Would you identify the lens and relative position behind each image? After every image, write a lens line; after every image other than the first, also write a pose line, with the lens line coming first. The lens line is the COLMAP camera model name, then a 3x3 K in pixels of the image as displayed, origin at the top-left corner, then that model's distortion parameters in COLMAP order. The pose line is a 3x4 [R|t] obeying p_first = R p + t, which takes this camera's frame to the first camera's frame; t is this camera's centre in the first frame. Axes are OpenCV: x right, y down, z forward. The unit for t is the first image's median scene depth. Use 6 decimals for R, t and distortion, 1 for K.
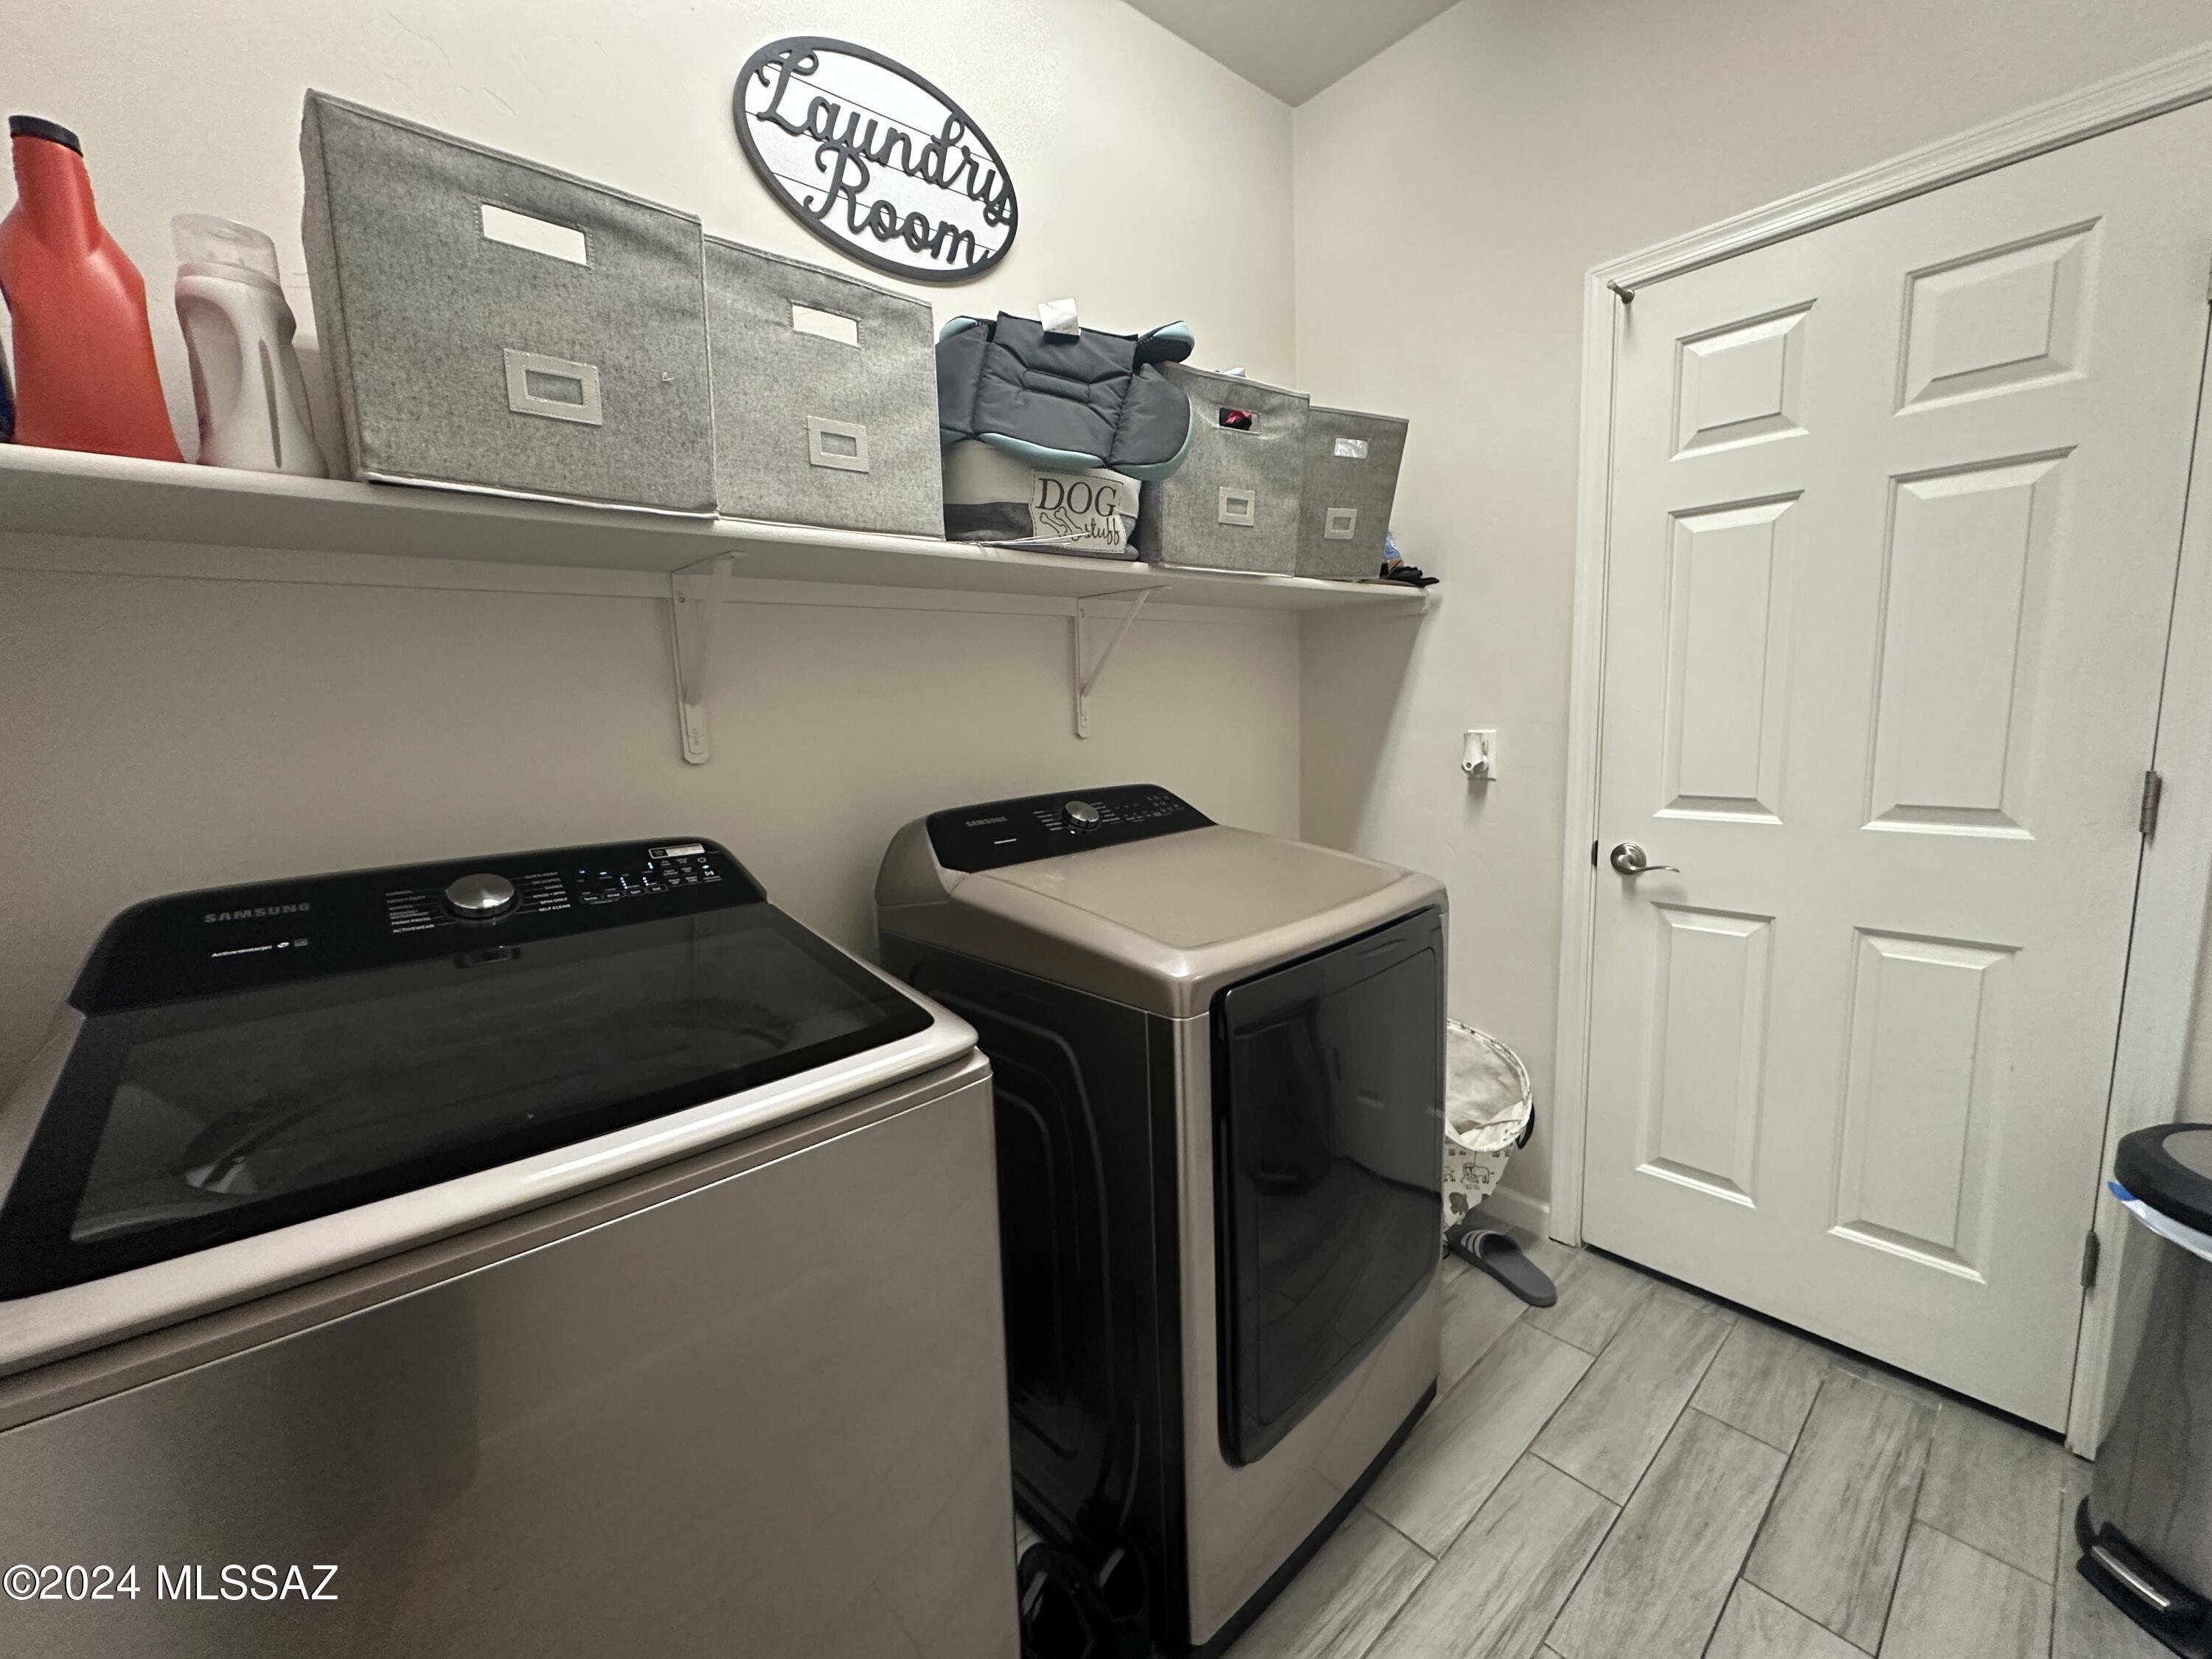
lens RADIAL K [[897.3, 0, 1106.0], [0, 897.3, 829.5], [0, 0, 1]] dist [-0.001405, -0.000115]
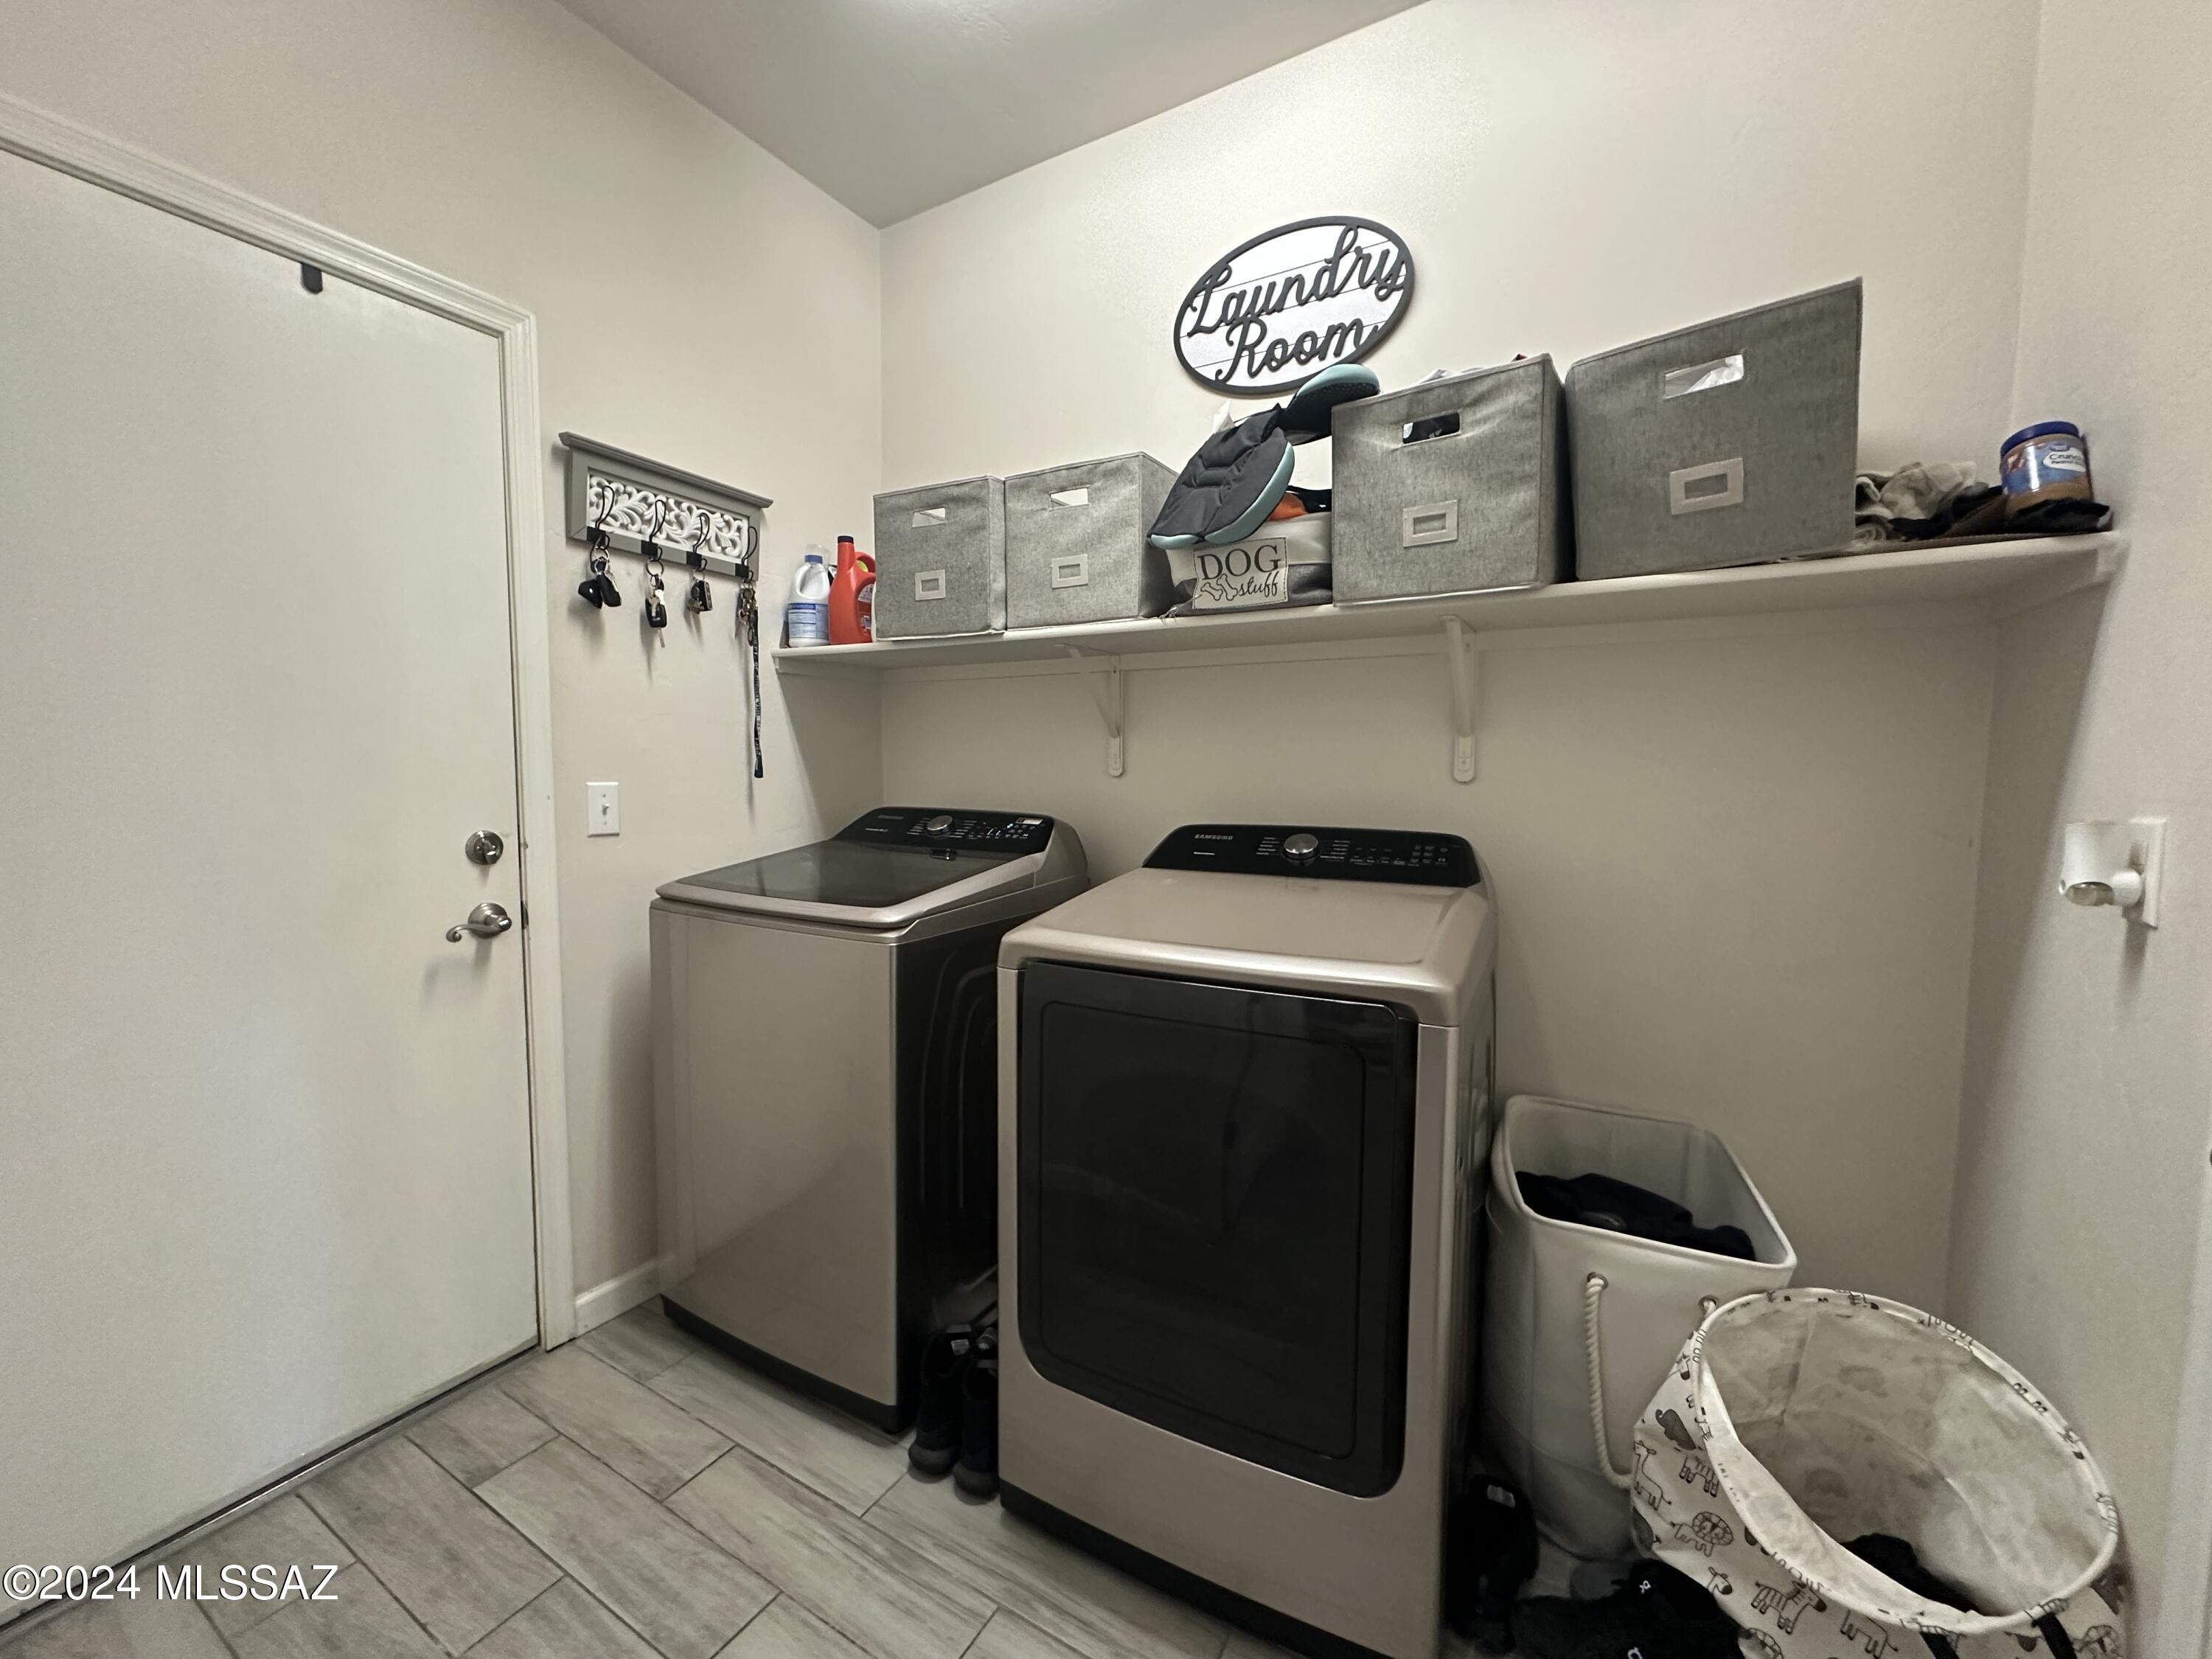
lens RADIAL K [[897.3, 0, 1106.0], [0, 897.3, 829.5], [0, 0, 1]] dist [-0.001405, -0.000115]
pose [[0.308080, 0.107668, -0.945248, 0.955797], [-0.152818, 0.986274, 0.062533, -0.072142], [0.939007, 0.125185, 0.320305, 0.473968]]
